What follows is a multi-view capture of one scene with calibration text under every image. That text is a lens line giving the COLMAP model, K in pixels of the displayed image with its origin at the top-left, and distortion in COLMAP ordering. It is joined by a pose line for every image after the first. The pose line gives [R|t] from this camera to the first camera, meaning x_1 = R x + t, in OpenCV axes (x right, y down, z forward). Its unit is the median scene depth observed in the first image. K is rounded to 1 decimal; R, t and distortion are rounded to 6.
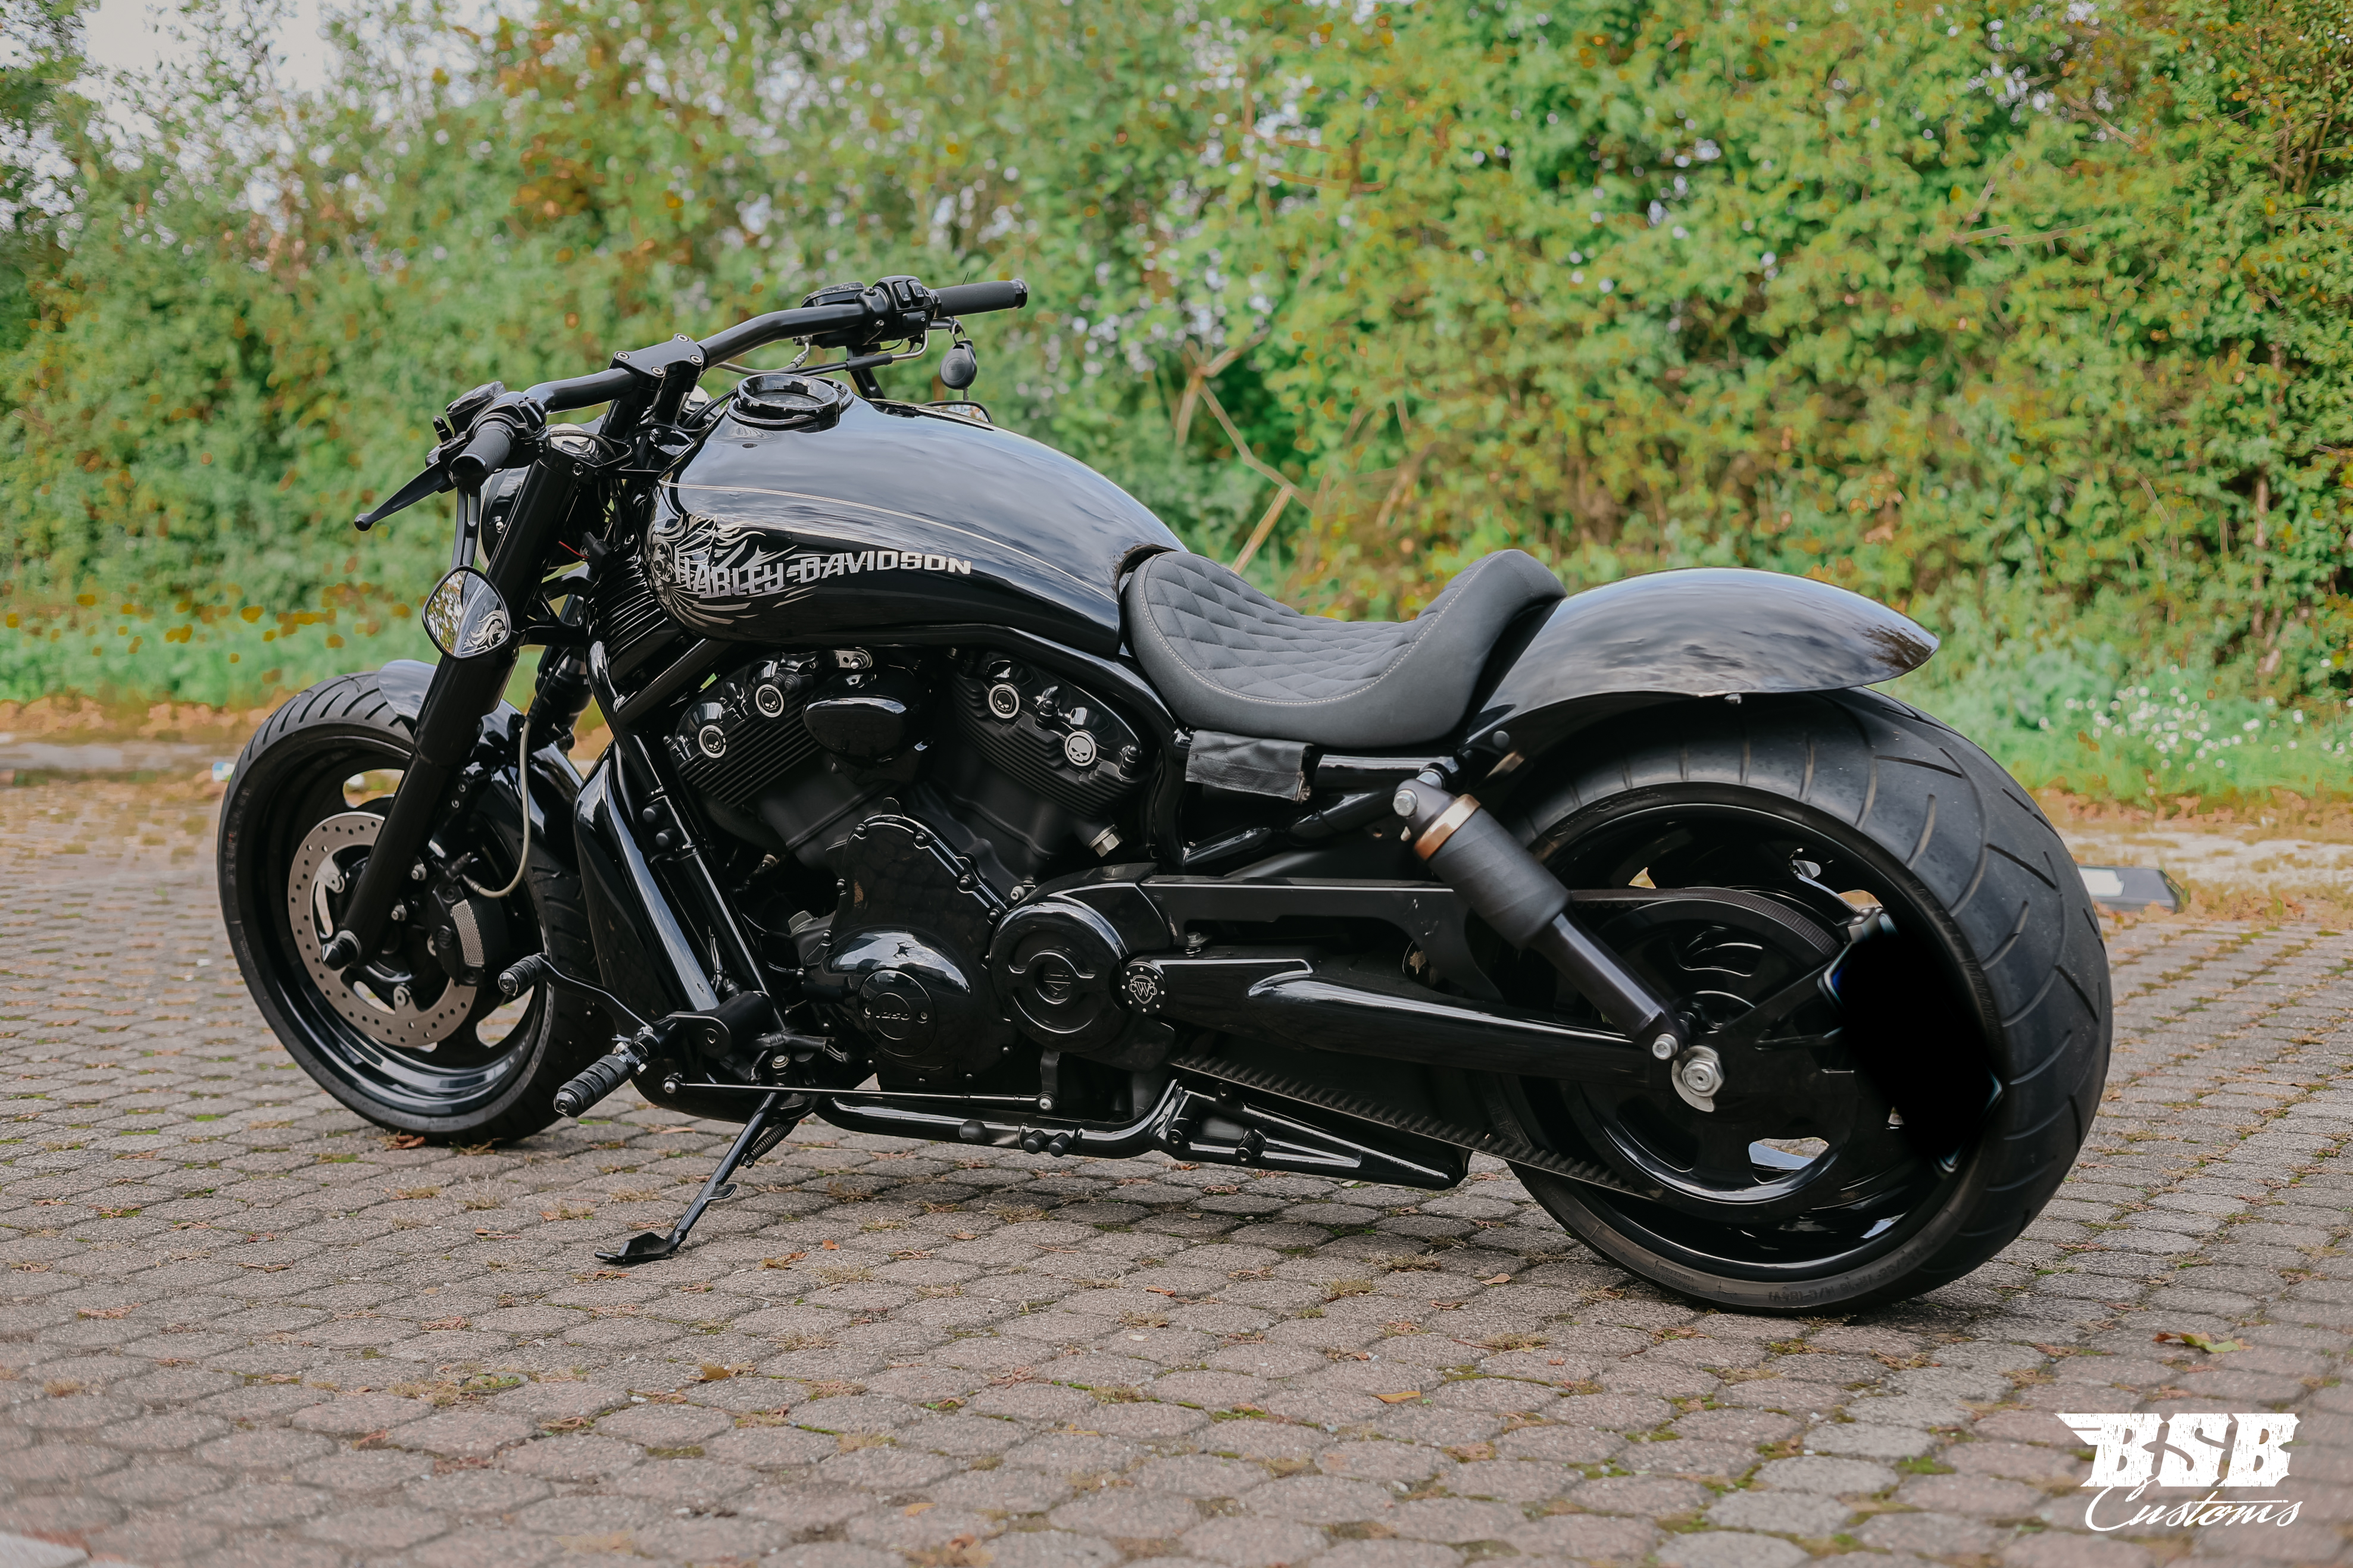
lens RADIAL K [[3282.0, 0, 1191.6], [0, 3282.0, 743.1], [0, 0, 1]] dist [0.034773, -0.136040]
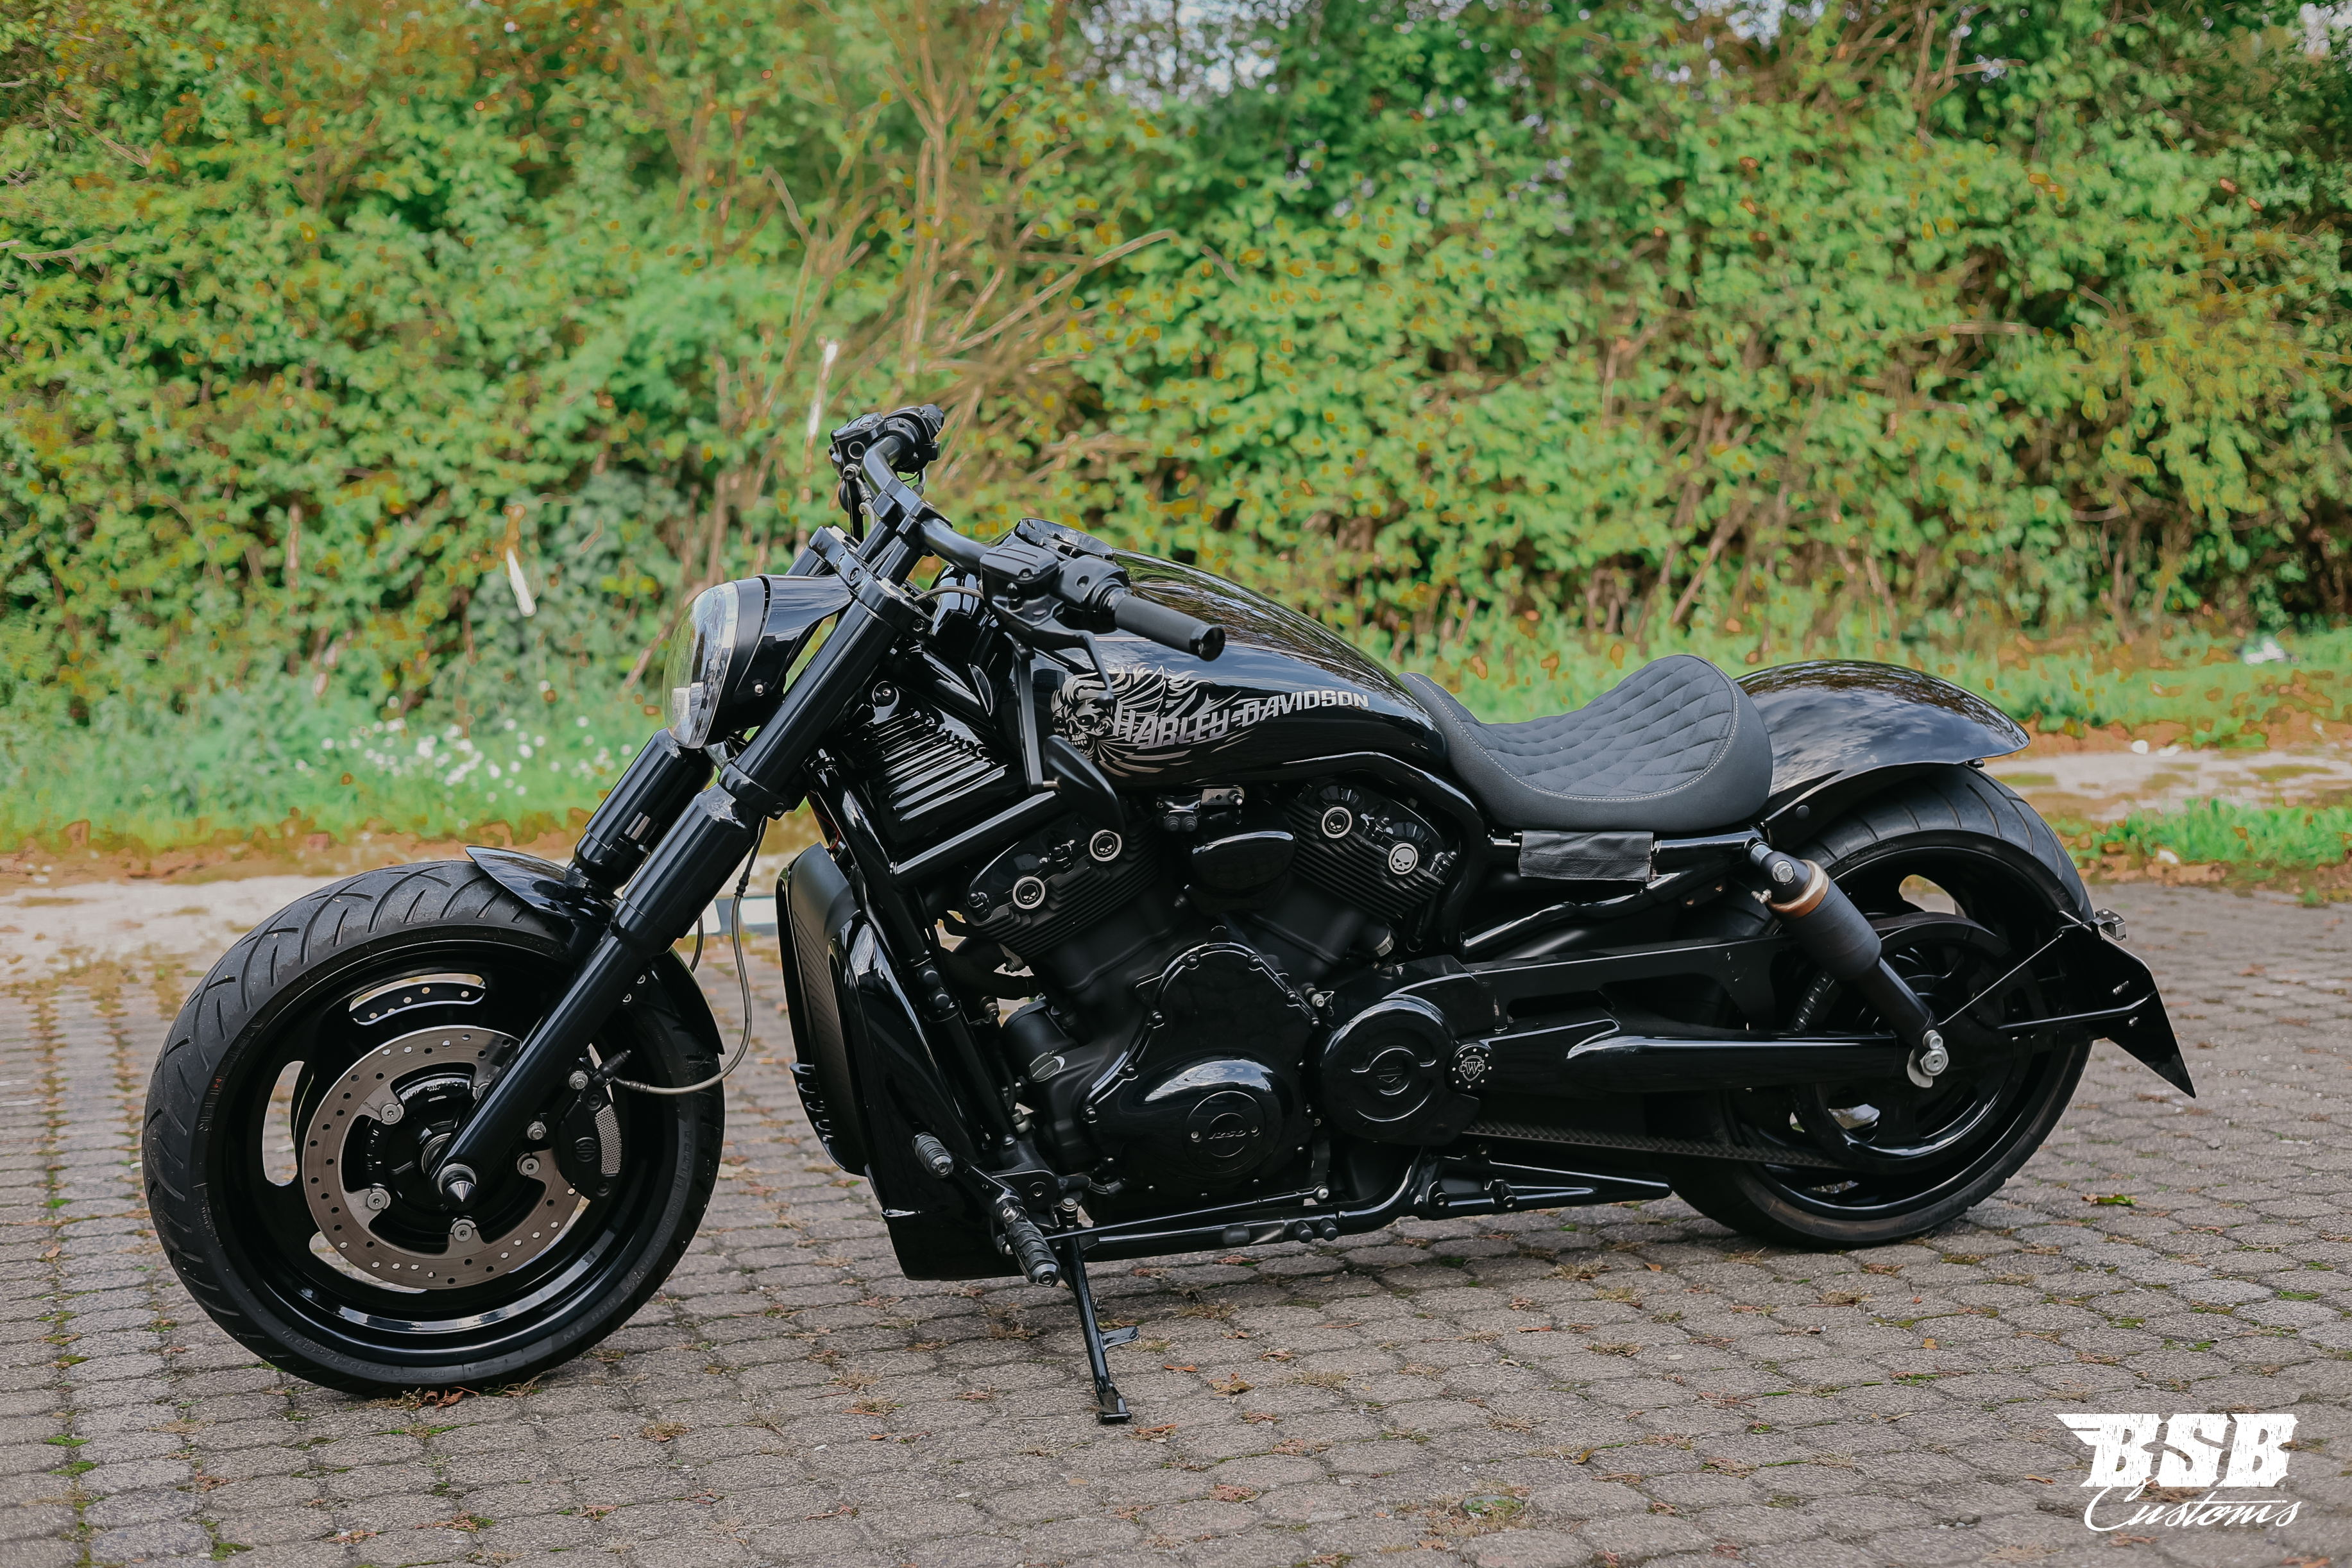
lens RADIAL K [[3516.9, 0, 1247.2], [0, 3516.9, 794.1], [0, 0, 1]] dist [0.020786, -0.093665]
pose [[0.650296, -0.088665, 0.754489, -0.925820], [0.075156, 0.995802, 0.052247, -0.082816], [-0.755954, 0.022728, 0.654230, 0.265913]]
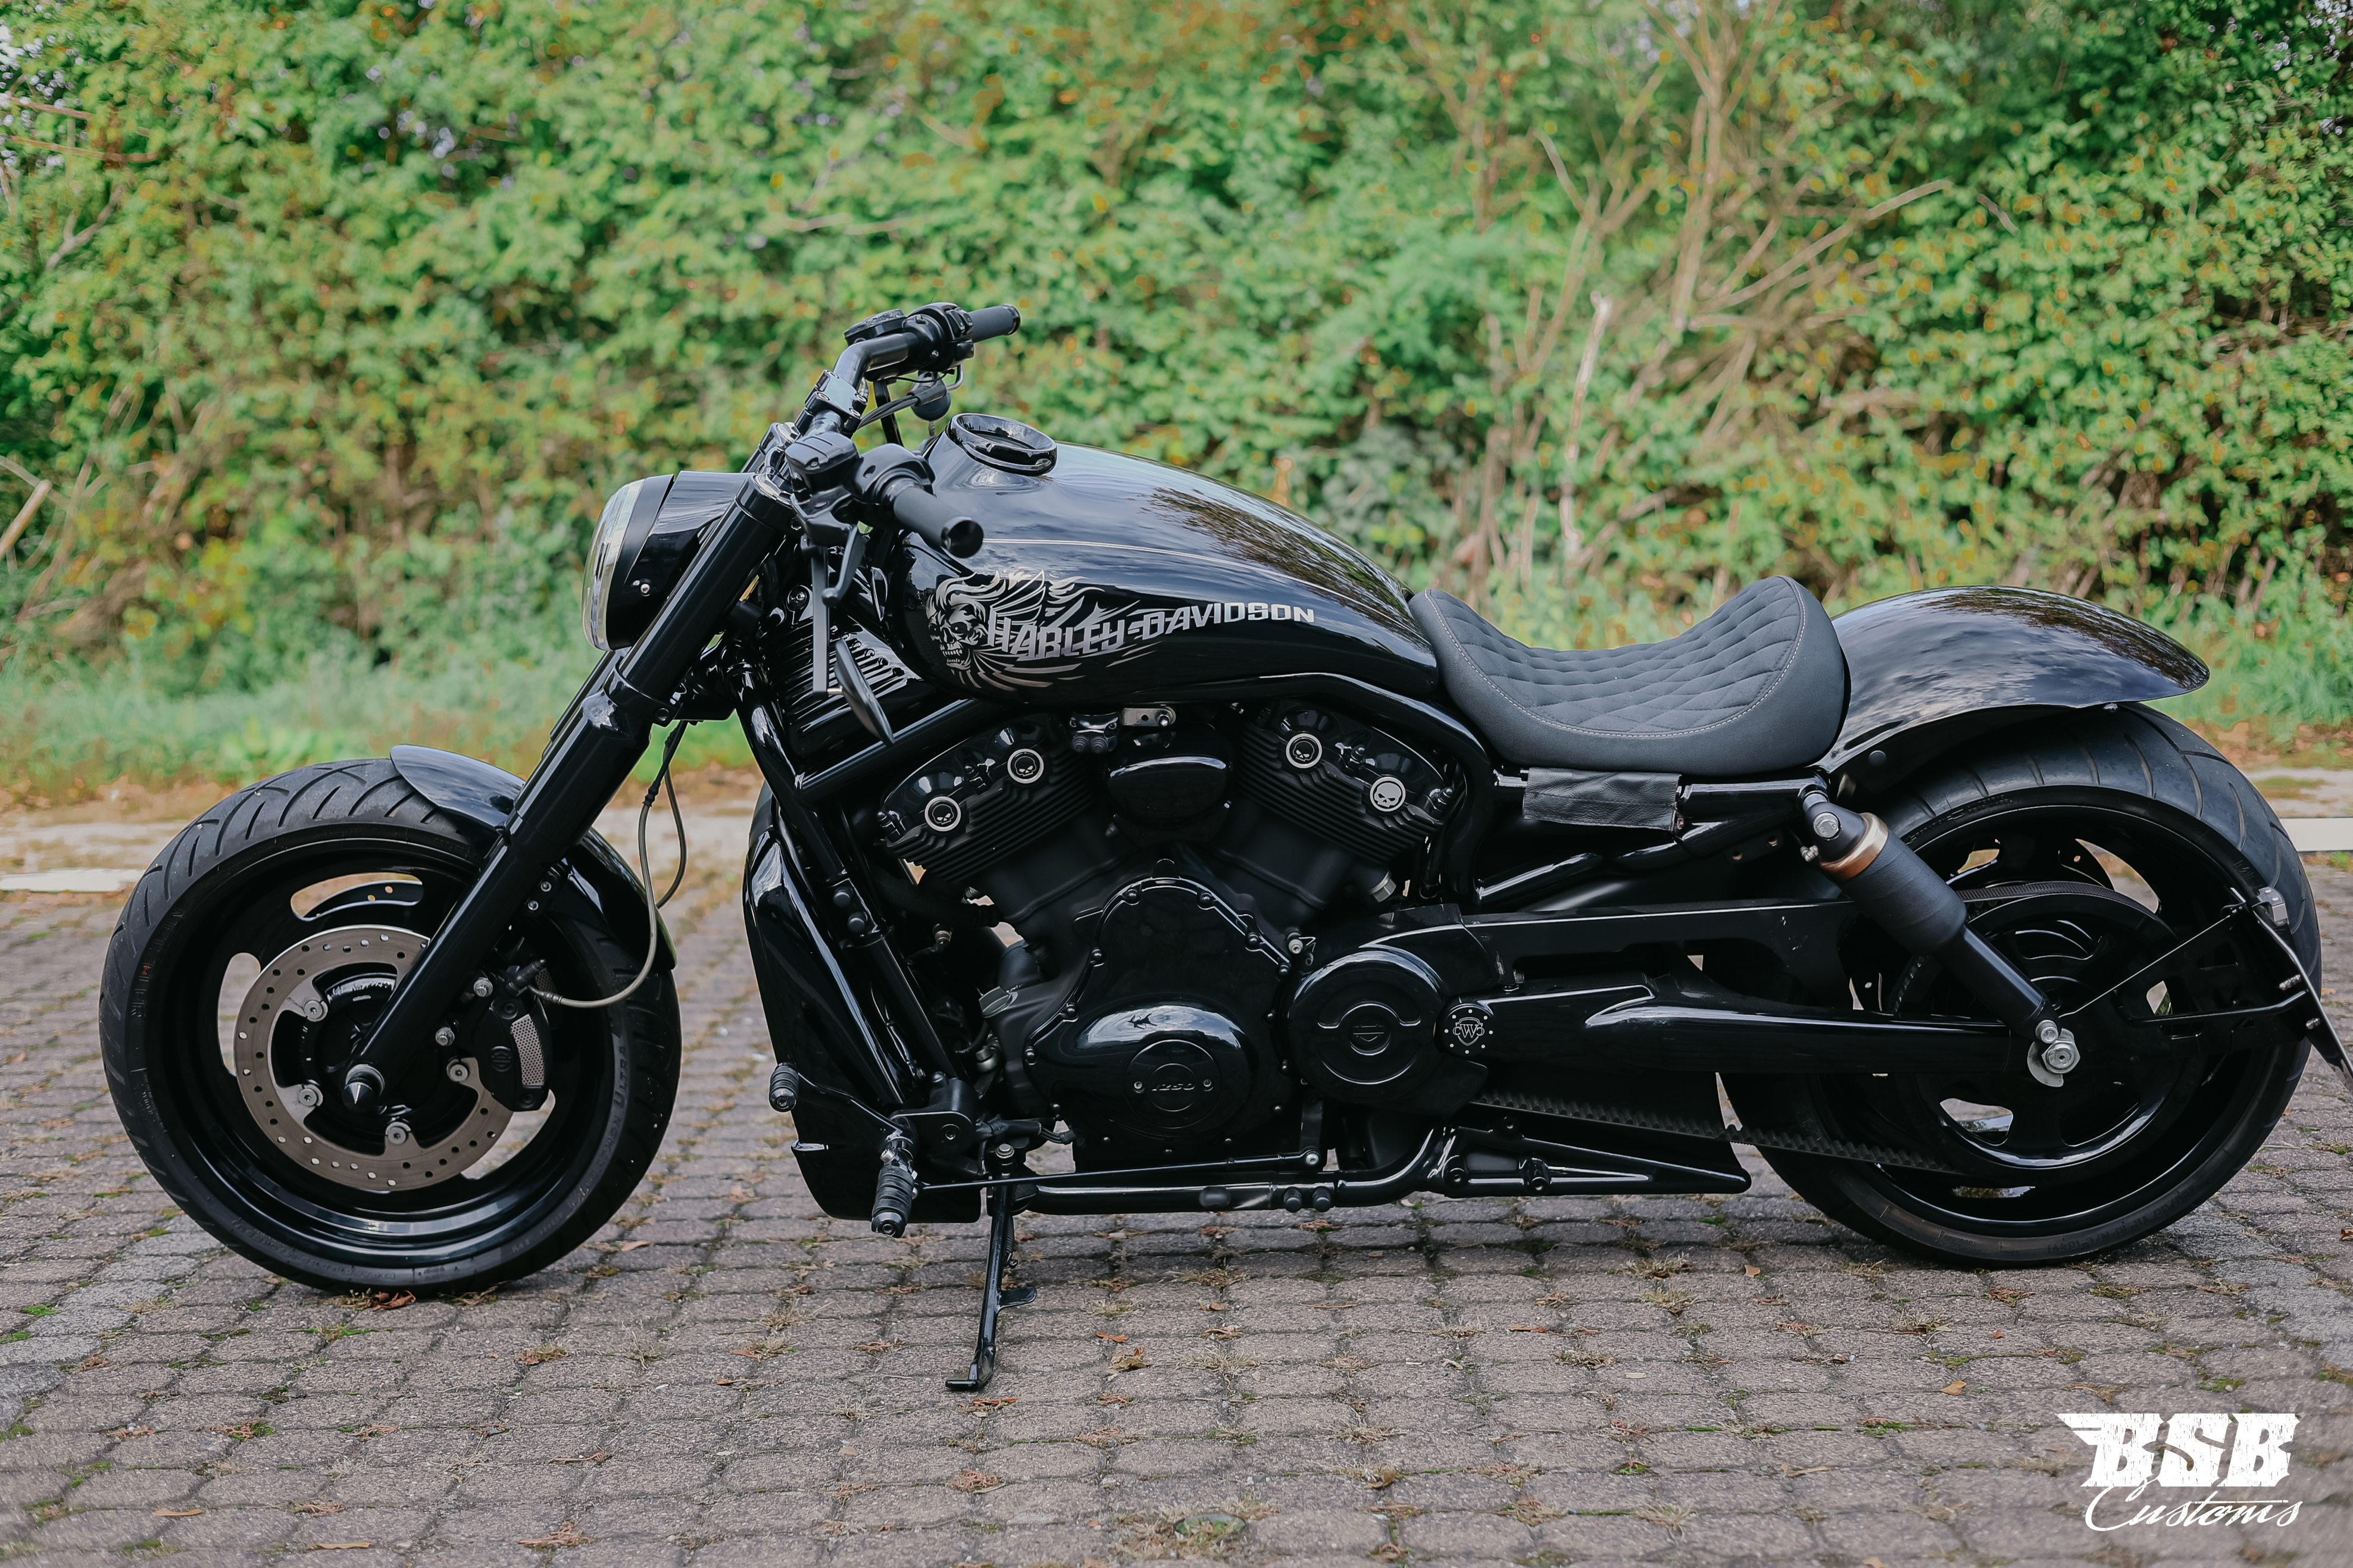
lens RADIAL K [[3282.0, 0, 1191.6], [0, 3282.0, 743.1], [0, 0, 1]] dist [0.034773, -0.136040]
pose [[0.867406, -0.063074, 0.493587, -0.555433], [0.057479, 0.997994, 0.026519, -0.042028], [-0.494270, 0.005368, 0.869292, 0.169416]]
